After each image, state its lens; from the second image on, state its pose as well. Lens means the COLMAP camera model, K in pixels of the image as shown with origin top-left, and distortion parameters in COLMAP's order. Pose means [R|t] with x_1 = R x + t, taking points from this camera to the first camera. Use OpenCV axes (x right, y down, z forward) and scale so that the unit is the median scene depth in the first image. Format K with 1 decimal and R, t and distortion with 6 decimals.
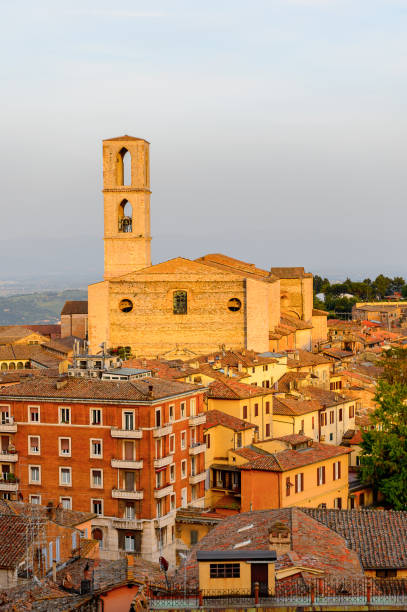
lens RADIAL K [[1280.7, 0, 201.9], [0, 1280.7, 330.3], [0, 0, 1]] dist [0.003912, -0.184569]
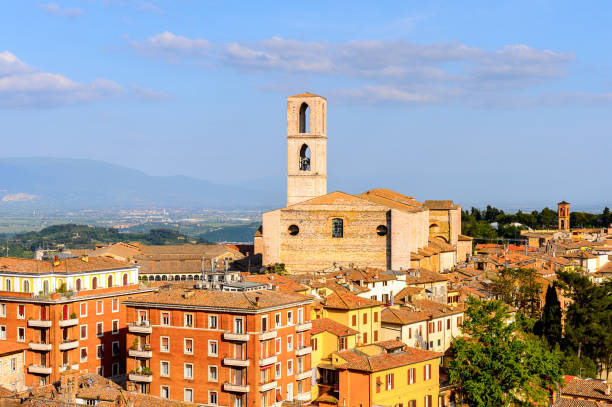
lens RADIAL K [[1021.9, 0, 304.8], [0, 1021.9, 203.3], [0, 0, 1]] dist [0.004445, -0.051380]
pose [[0.993837, 0.010496, -0.110352, 0.097334], [-0.015531, 0.998872, -0.044868, -0.001768], [0.109757, 0.046306, 0.992879, 0.047060]]
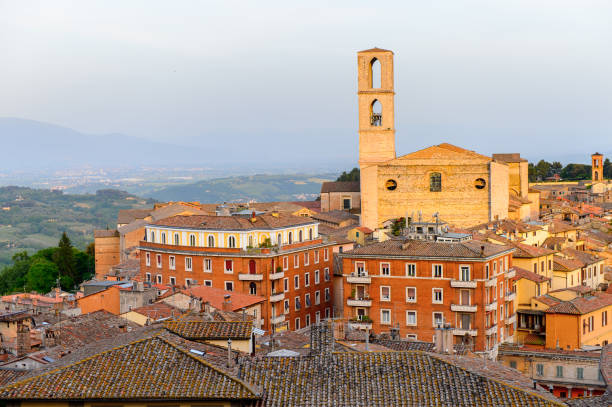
lens RADIAL K [[1059.1, 0, 307.5], [0, 1059.1, 201.6], [0, 0, 1]] dist [0.007833, -0.184098]
pose [[0.998493, -0.004423, -0.054700, -0.139158], [0.004116, 0.999975, -0.005725, 0.004110], [0.054723, 0.005491, 0.998486, -0.047848]]
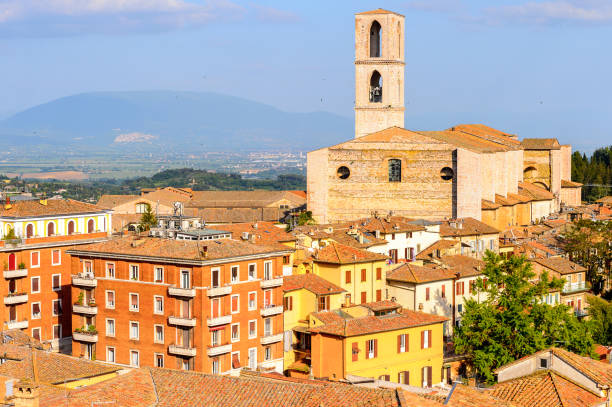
lens RADIAL K [[1221.4, 0, 304.5], [0, 1221.4, 203.3], [0, 0, 1]] dist [-0.003953, -0.164254]
pose [[0.970177, 0.024283, -0.241178, 0.244540], [-0.023666, 0.999705, 0.005455, 0.001330], [0.241240, 0.000415, 0.970466, 0.059717]]
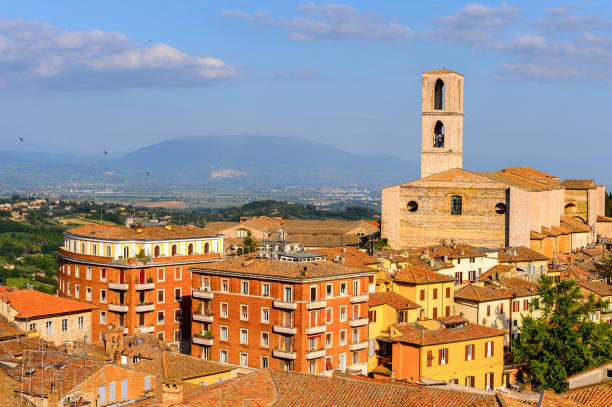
lens RADIAL K [[1021.9, 0, 304.8], [0, 1021.9, 203.3], [0, 0, 1]] dist [0.004445, -0.051380]
pose [[0.953078, 0.031912, -0.301038, 0.226003], [-0.039439, 0.999042, -0.018959, 0.000866], [0.300145, 0.029942, 0.953424, 0.057198]]
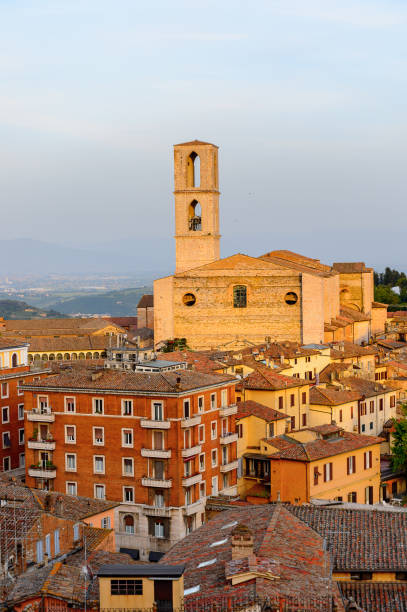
lens RADIAL K [[1169.3, 0, 197.4], [0, 1169.3, 307.2], [0, 0, 1]] dist [-0.015354, -0.221879]
pose [[0.996337, -0.002581, -0.085476, 0.050353], [0.001603, 0.999933, -0.011499, -0.002741], [0.085500, 0.011320, 0.996274, 0.052269]]
